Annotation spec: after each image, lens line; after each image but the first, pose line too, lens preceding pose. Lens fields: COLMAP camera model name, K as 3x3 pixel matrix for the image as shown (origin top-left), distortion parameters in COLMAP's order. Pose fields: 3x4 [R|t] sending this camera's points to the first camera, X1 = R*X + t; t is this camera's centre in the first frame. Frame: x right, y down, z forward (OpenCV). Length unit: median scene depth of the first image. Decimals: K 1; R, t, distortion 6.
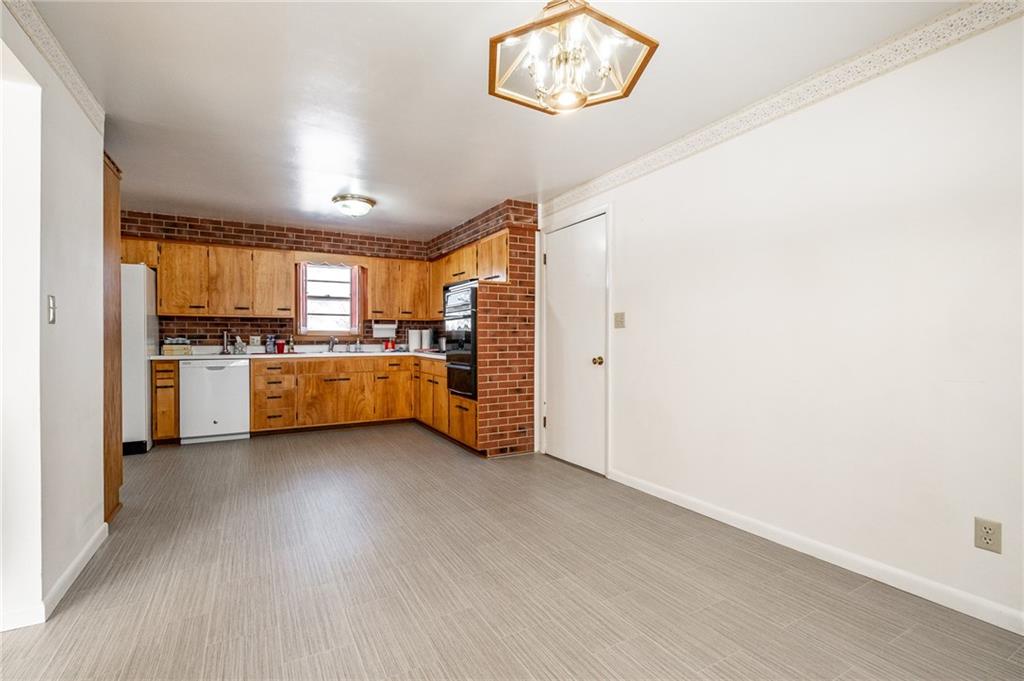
lens RADIAL K [[440.9, 0, 511.2], [0, 440.9, 337.4], [0, 0, 1]] dist [0.000282, -0.003915]
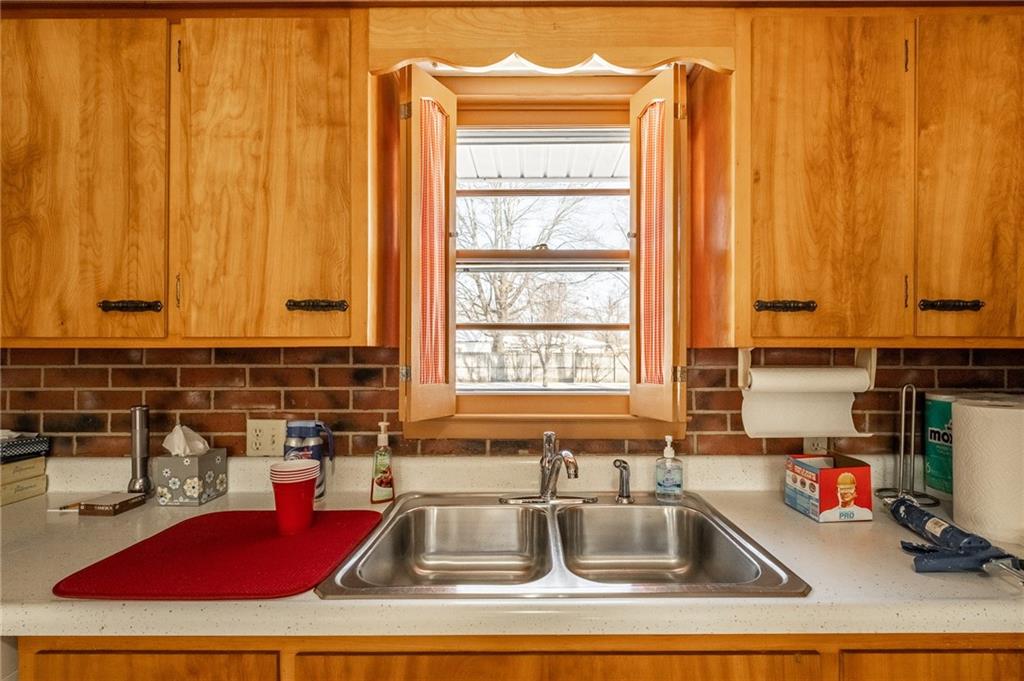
lens RADIAL K [[440.9, 0, 518.7], [0, 440.9, 345.0], [0, 0, 1]] dist [0.000282, -0.003915]
pose [[0.851338, -0.000542, -0.524618, -0.304457], [-0.001879, 0.999990, -0.004082, -0.041120], [0.524615, 0.004461, 0.851328, 0.798702]]
